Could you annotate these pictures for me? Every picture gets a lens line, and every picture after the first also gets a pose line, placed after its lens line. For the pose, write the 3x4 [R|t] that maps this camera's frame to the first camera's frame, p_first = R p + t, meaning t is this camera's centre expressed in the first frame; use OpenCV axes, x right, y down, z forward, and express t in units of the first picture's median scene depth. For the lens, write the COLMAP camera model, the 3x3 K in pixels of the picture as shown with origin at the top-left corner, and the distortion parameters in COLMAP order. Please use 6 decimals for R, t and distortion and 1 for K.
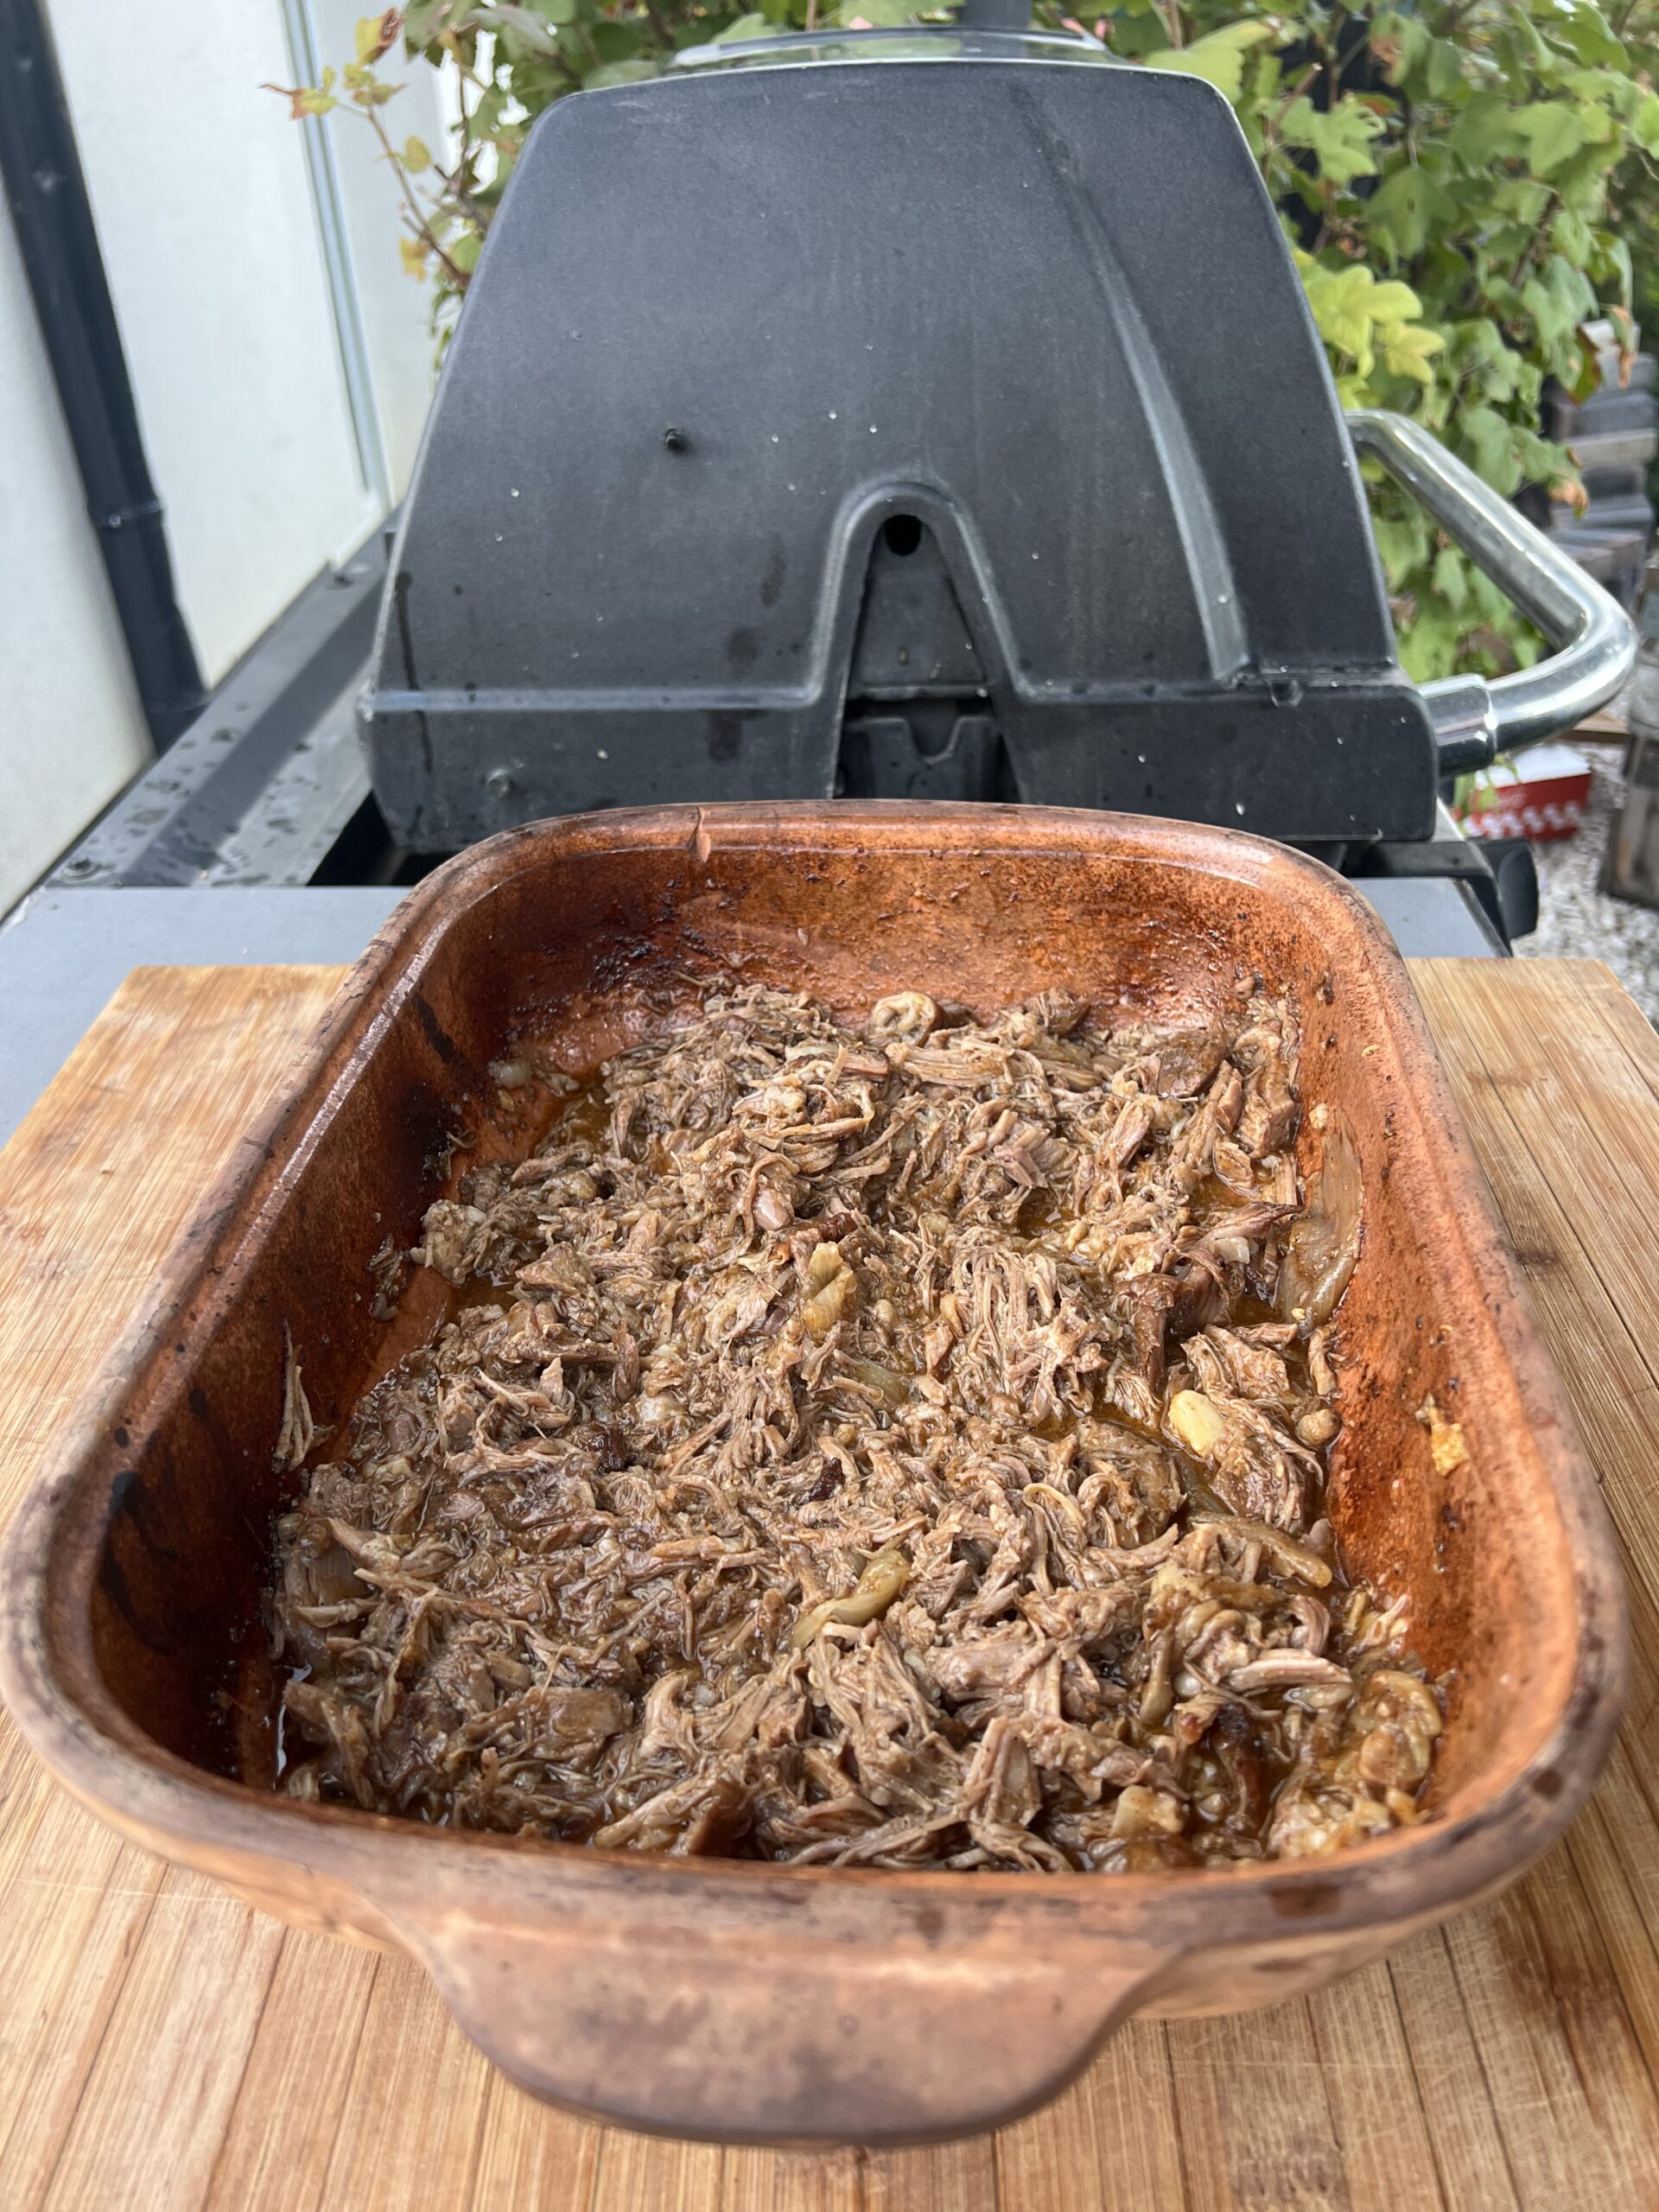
lens RADIAL K [[1671.5, 0, 829.5], [0, 1671.5, 1106.0], [0, 0, 1]] dist [0.009420, -0.031963]
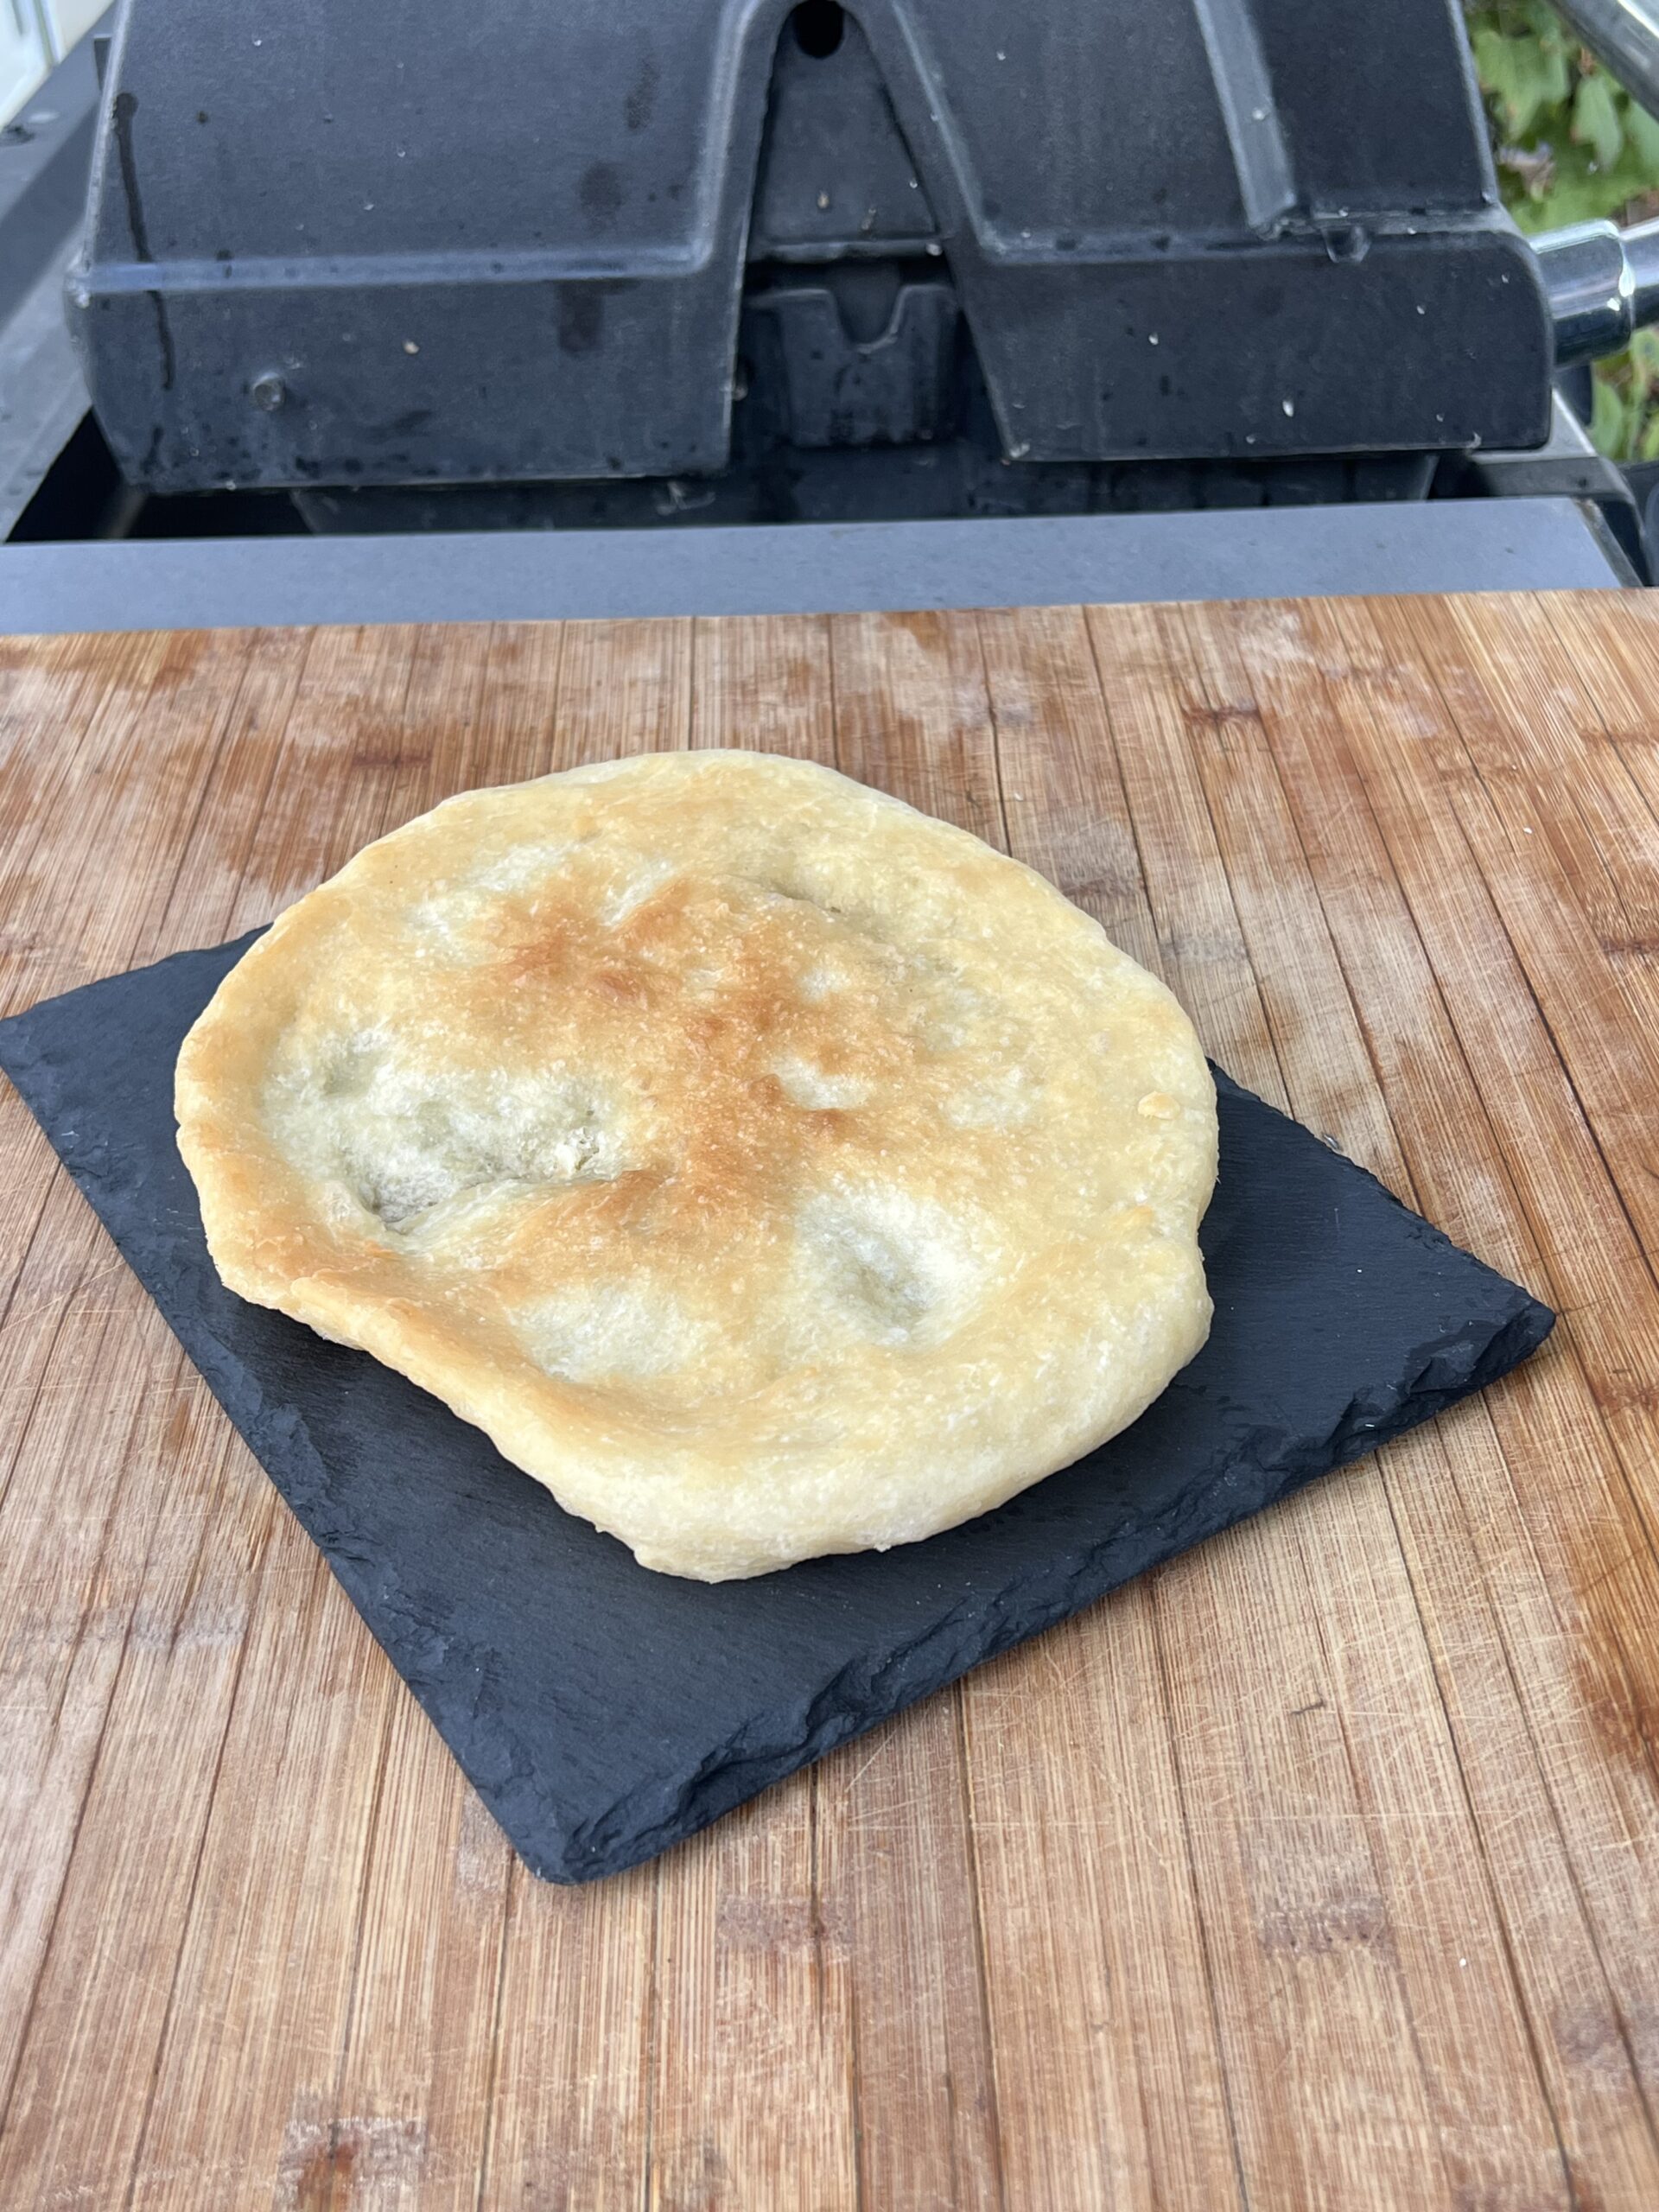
lens RADIAL K [[2427.1, 0, 829.5], [0, 2427.1, 1106.0], [0, 0, 1]] dist [0.126075, -0.404562]
pose [[0.998914, -0.028790, 0.036631, -0.003595], [0.026571, 0.997864, 0.059674, 0.060000], [-0.038270, -0.058636, 0.997546, -0.084676]]
